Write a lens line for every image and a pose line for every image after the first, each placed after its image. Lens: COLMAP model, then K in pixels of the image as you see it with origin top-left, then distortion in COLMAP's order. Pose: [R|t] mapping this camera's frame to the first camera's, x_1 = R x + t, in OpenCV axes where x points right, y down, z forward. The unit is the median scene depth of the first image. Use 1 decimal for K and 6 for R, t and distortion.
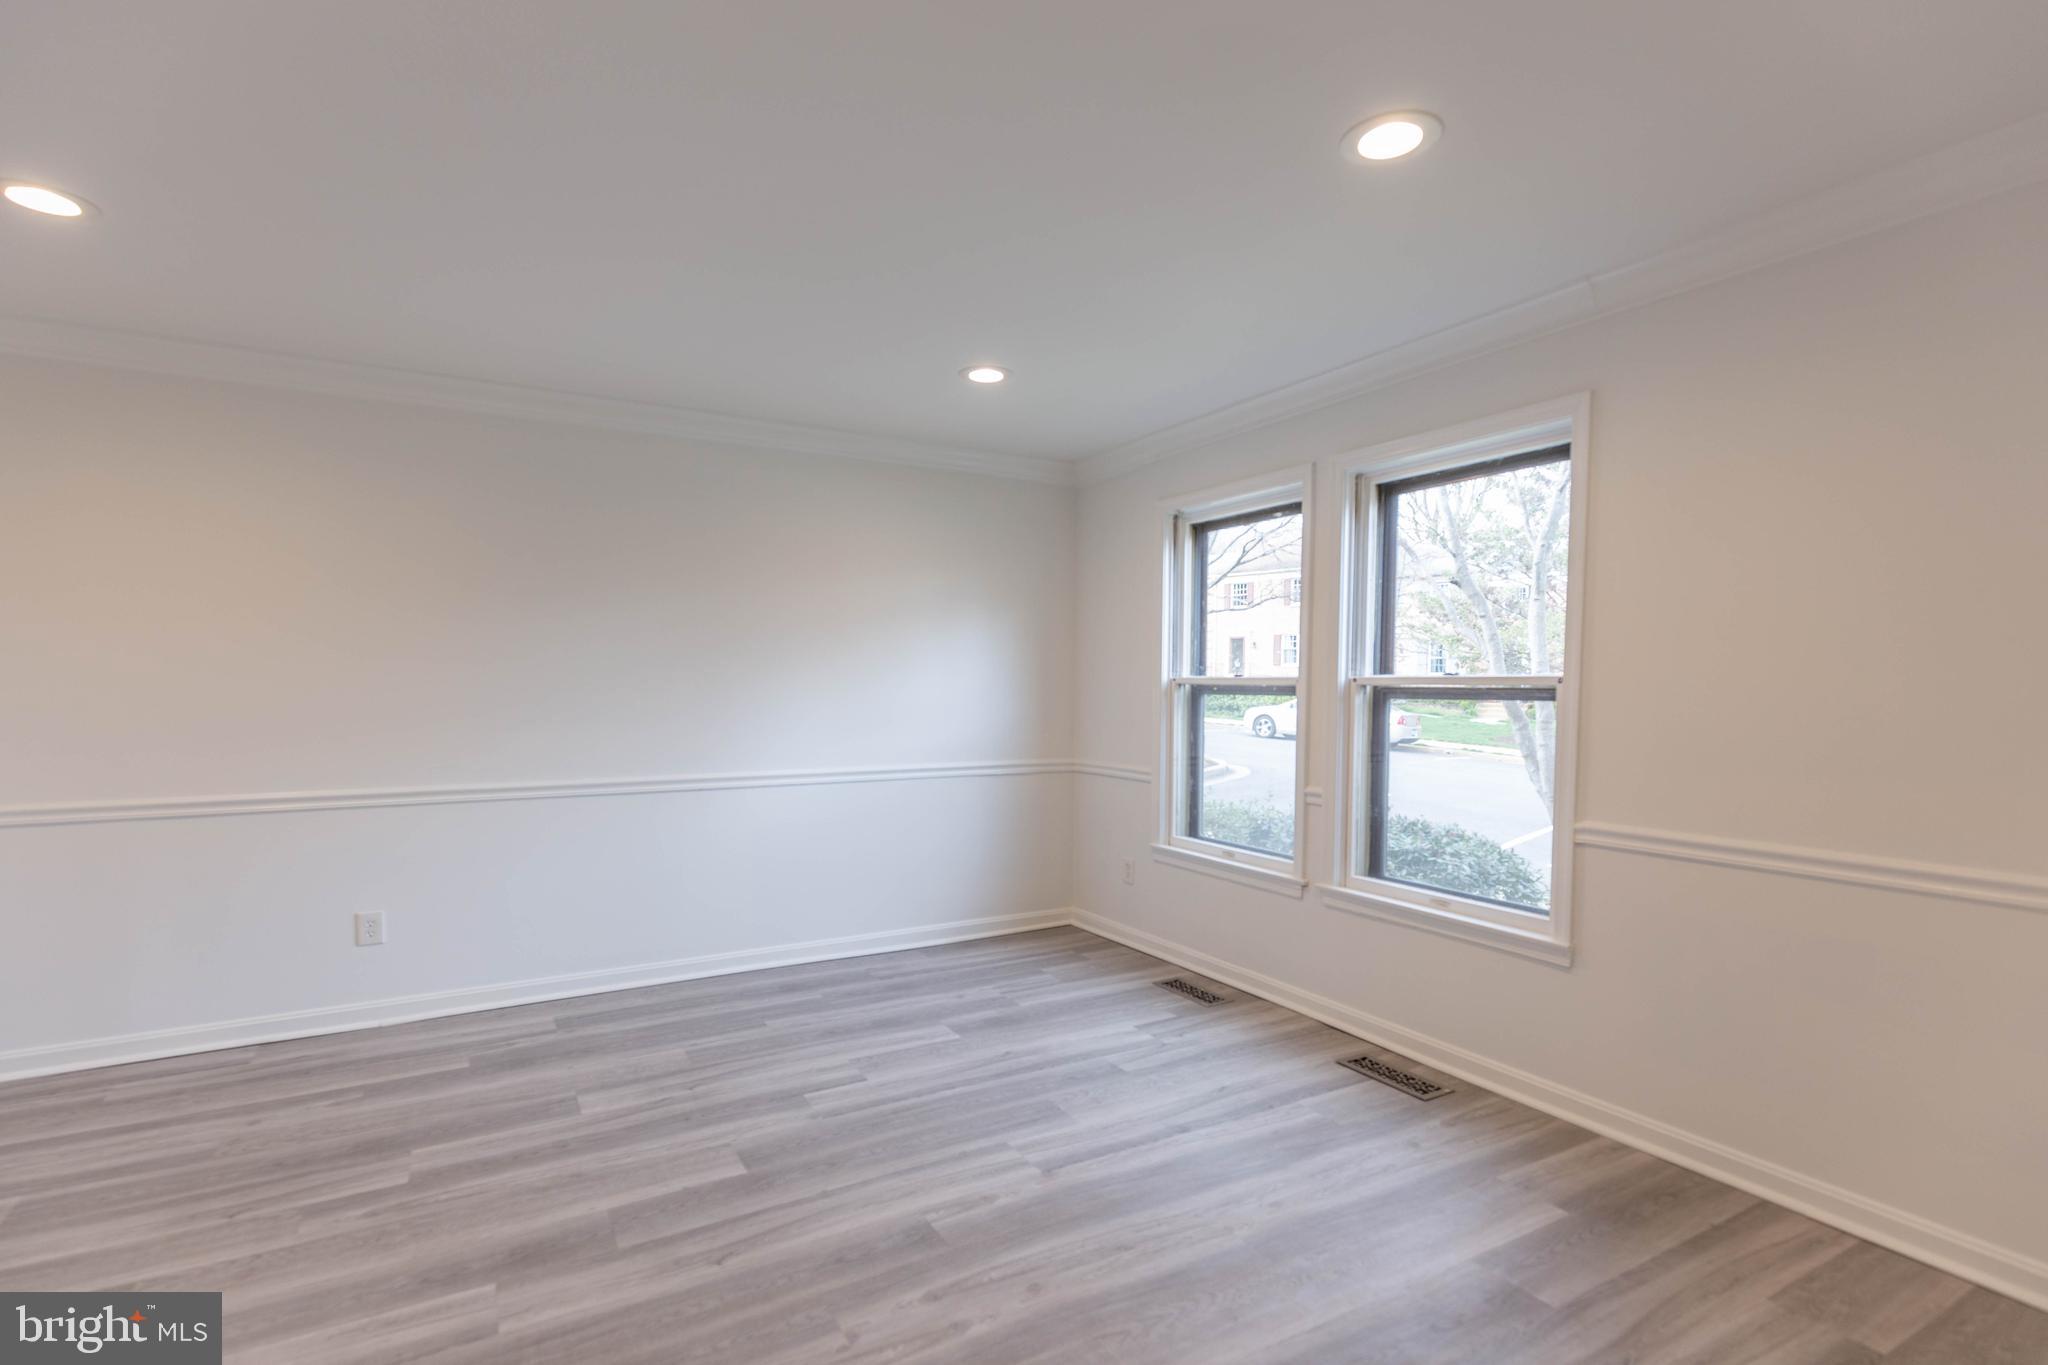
lens RADIAL K [[1000.8, 0, 1024.0], [0, 1000.8, 682.5], [0, 0, 1]] dist [0.003619, -0.000293]
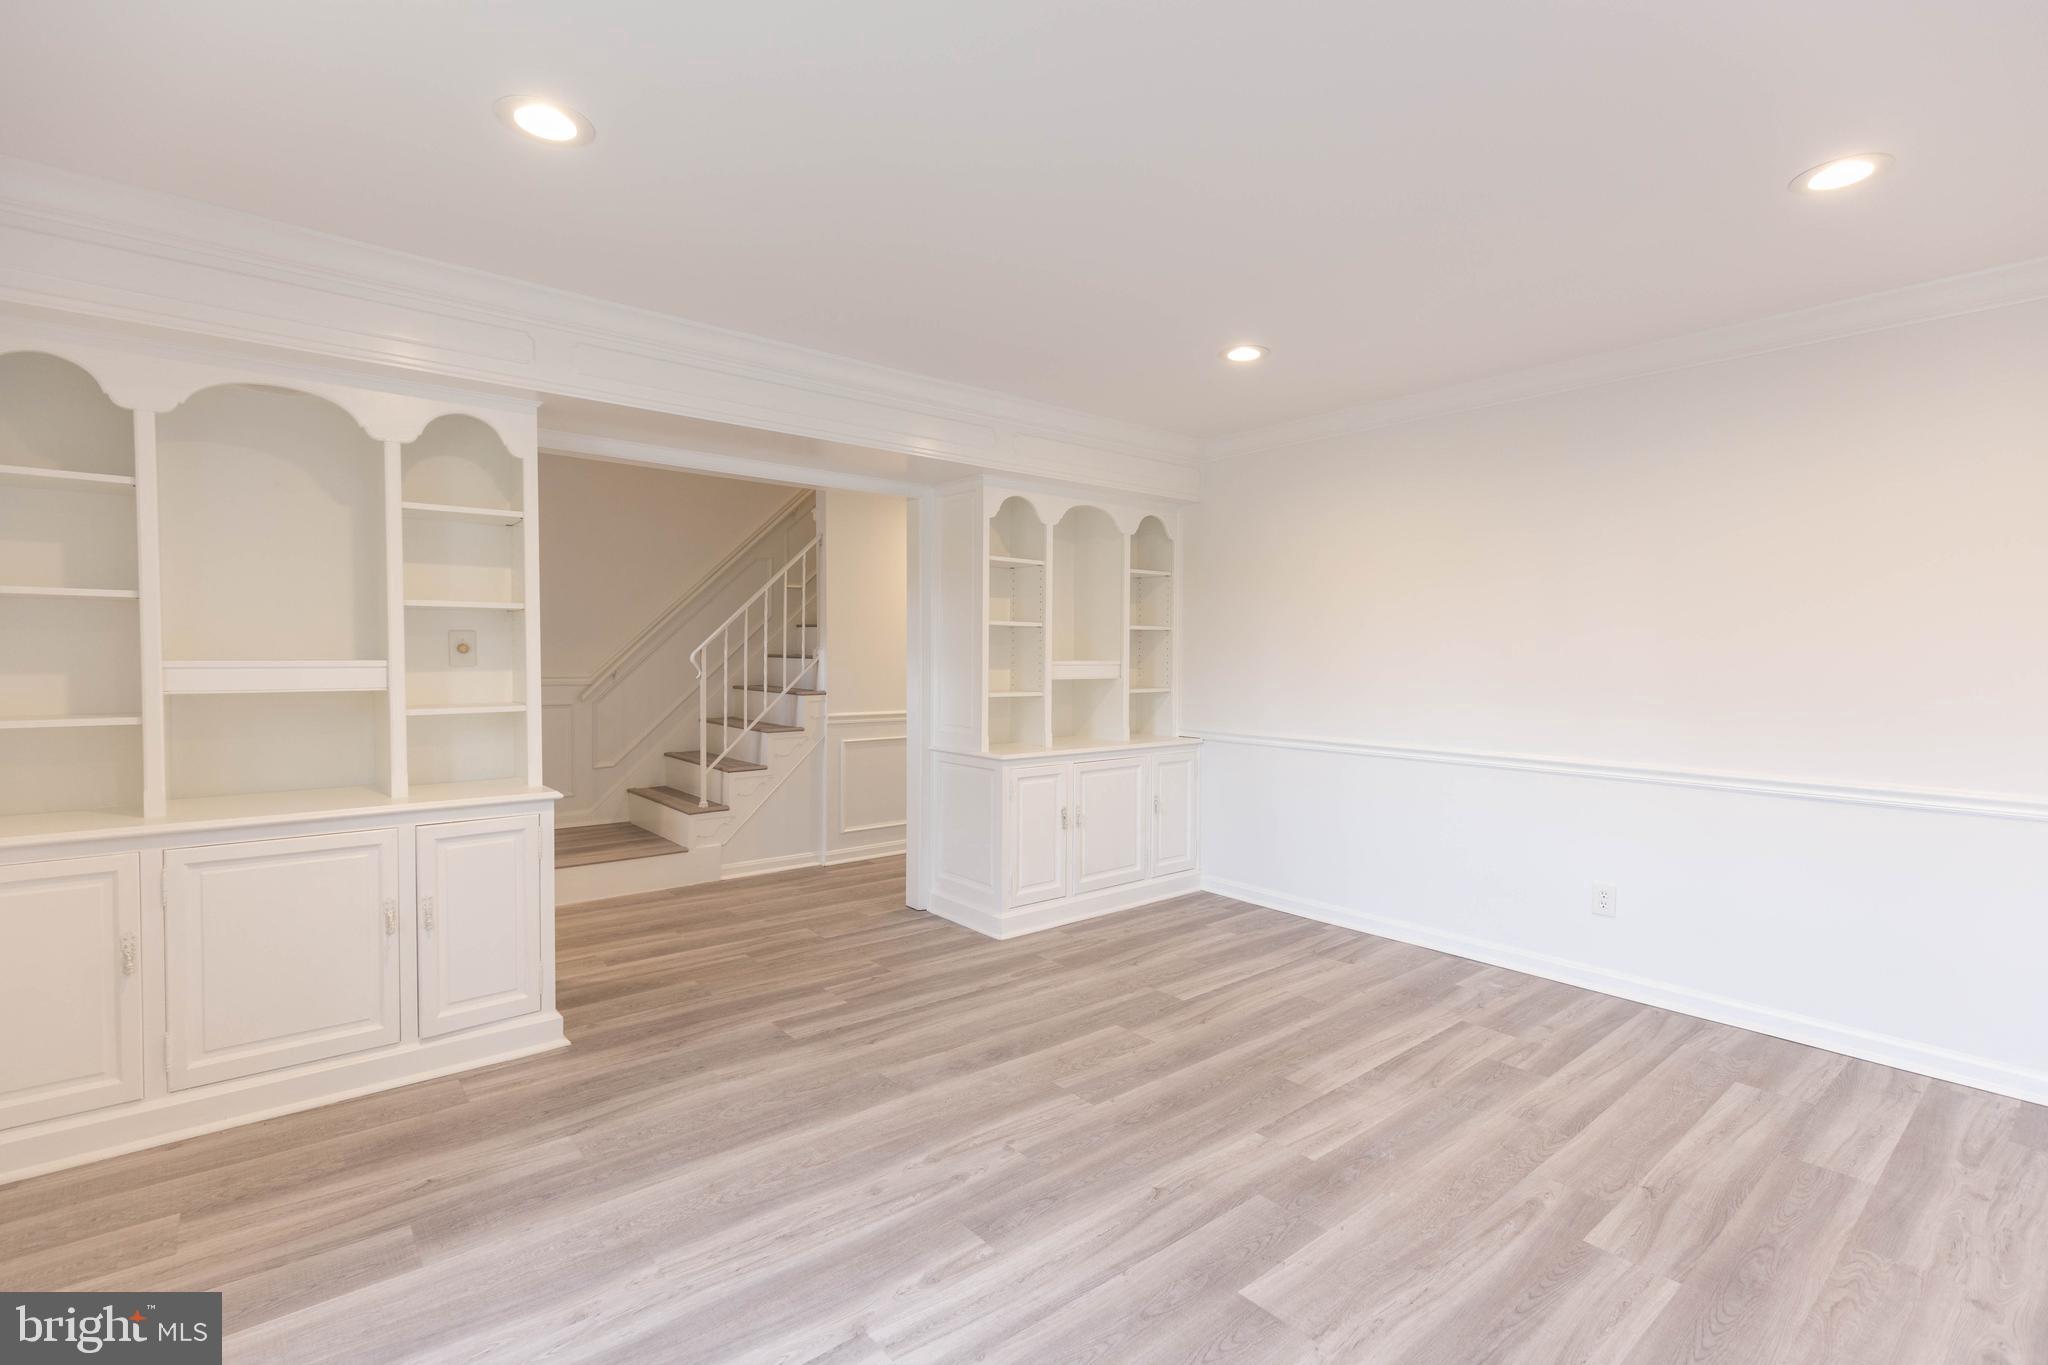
lens RADIAL K [[936.5, 0, 1024.0], [0, 936.5, 682.5], [0, 0, 1]] dist [0.012747, -0.000923]
pose [[-0.984876, -0.003779, -0.173221, 0.021798], [-0.010113, 0.999311, 0.035698, -0.021547], [0.172967, 0.036910, -0.984236, 1.434018]]
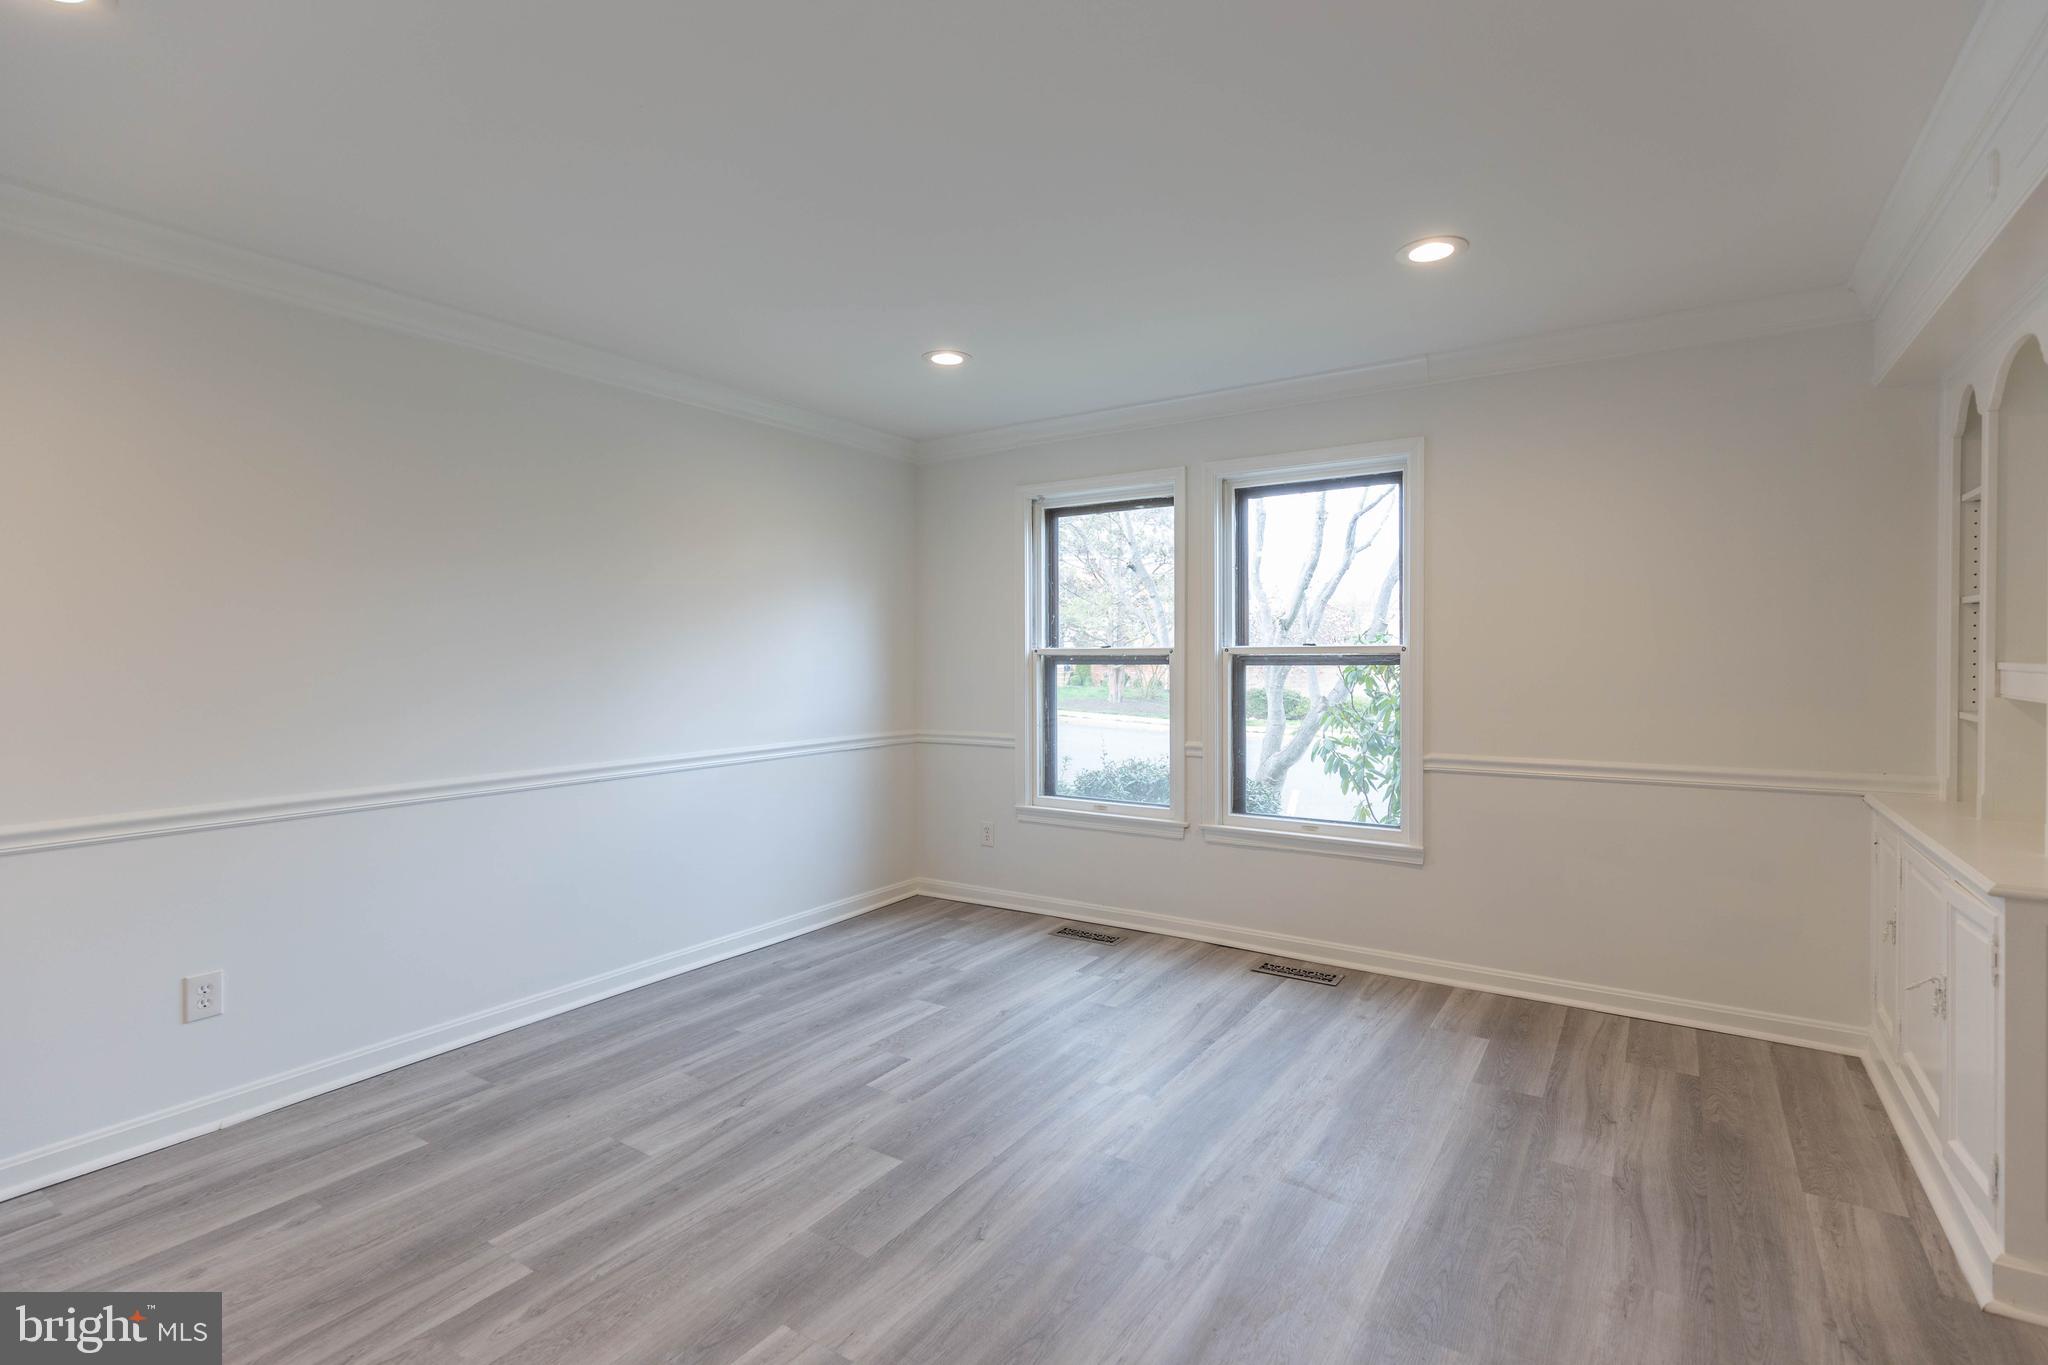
lens RADIAL K [[969.4, 0, 1050.3], [0, 969.4, 677.1], [0, 0, 1]] dist [0.003647, -0.000639]
pose [[0.885289, -0.019170, 0.464647, -0.497530], [0.008728, 0.999659, 0.024613, -0.017054], [-0.464960, -0.017734, 0.885154, 0.065479]]
